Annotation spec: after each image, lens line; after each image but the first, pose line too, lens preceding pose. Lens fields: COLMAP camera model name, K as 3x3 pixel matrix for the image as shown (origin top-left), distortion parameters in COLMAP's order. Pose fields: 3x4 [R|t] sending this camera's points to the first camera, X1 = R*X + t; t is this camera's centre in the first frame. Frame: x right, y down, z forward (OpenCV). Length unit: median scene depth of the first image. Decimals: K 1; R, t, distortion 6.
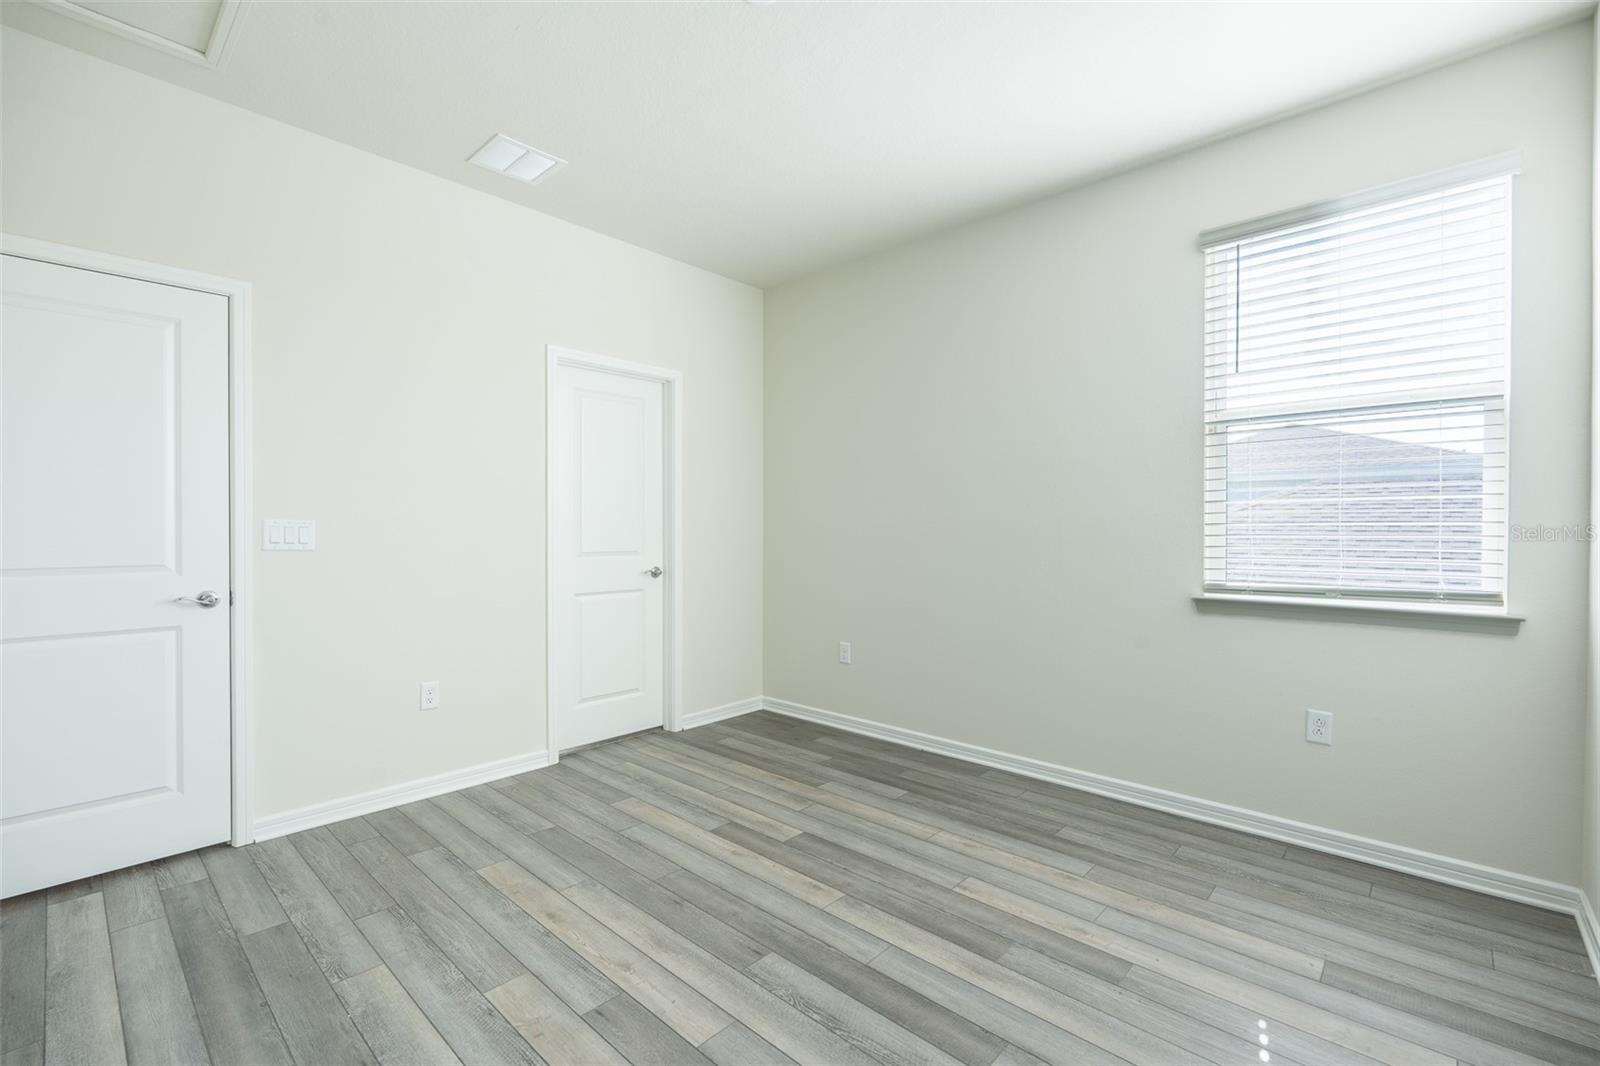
lens RADIAL K [[698.6, 0, 799.9], [0, 698.6, 534.8], [0, 0, 1]] dist [-0.004196, 0.000647]
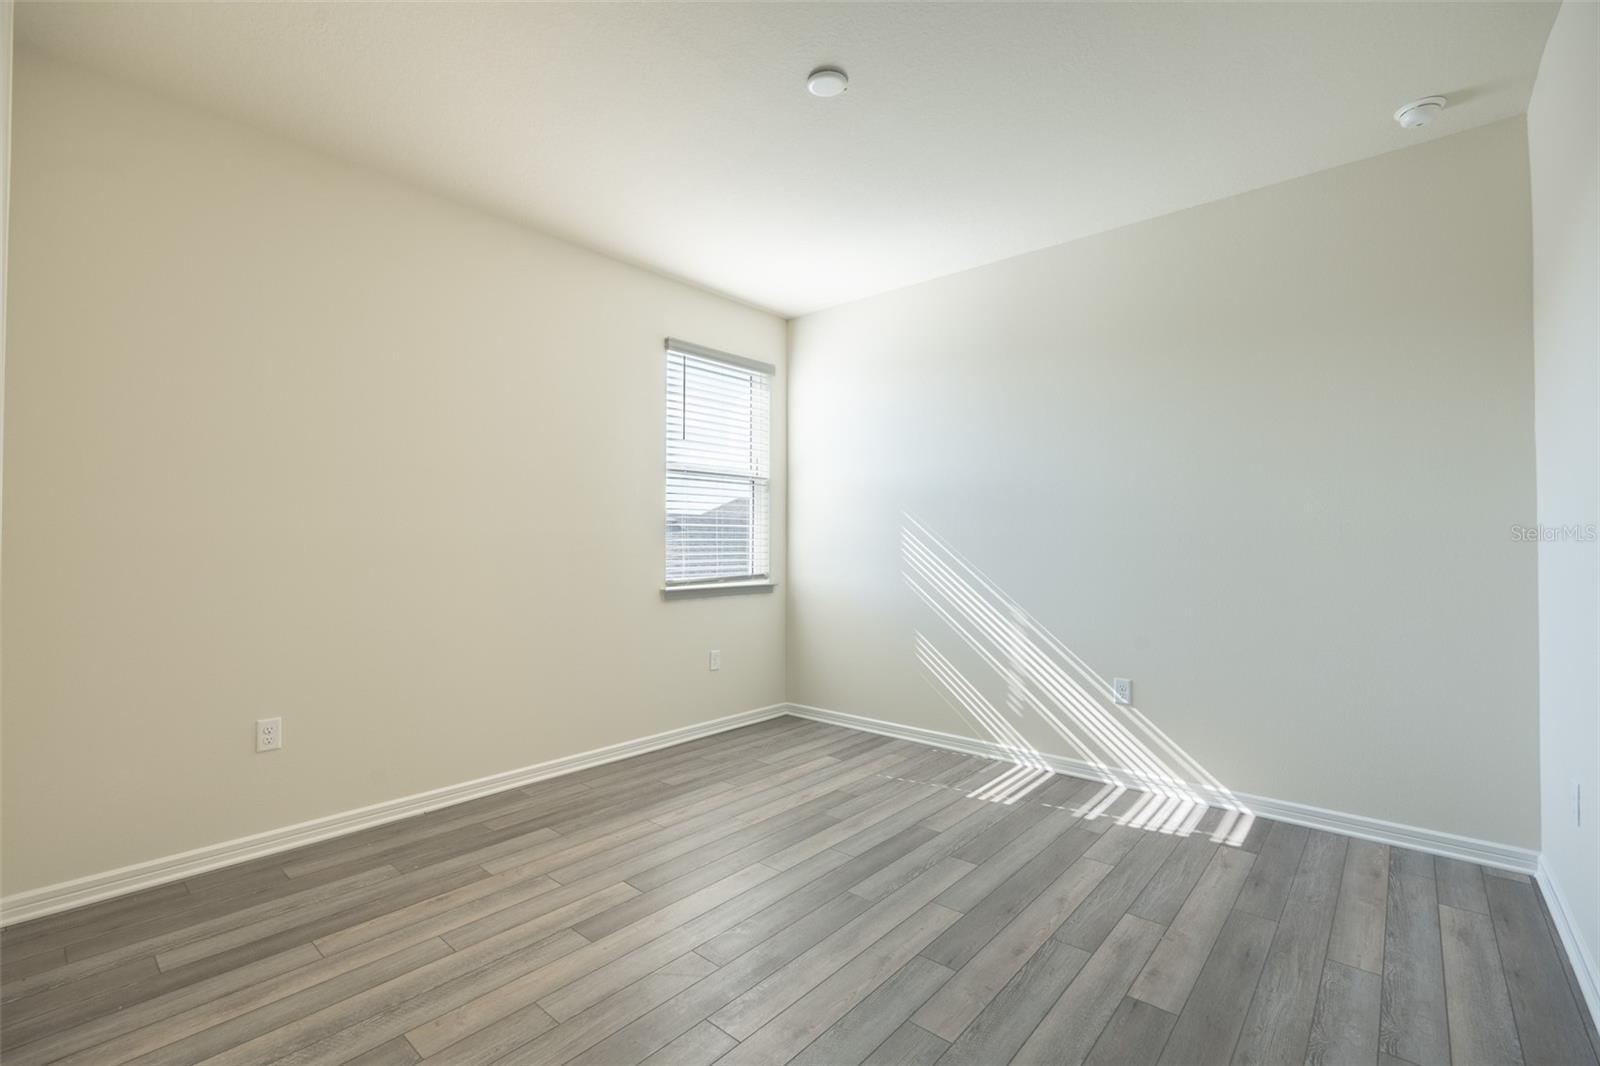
lens RADIAL K [[698.6, 0, 799.9], [0, 698.6, 534.0], [0, 0, 1]] dist [-0.004196, 0.000647]
pose [[-0.026838, 0.009795, 0.999592, -0.879543], [0.007078, 0.999929, -0.009608, -0.010775], [-0.999615, 0.006818, -0.026906, 0.774144]]
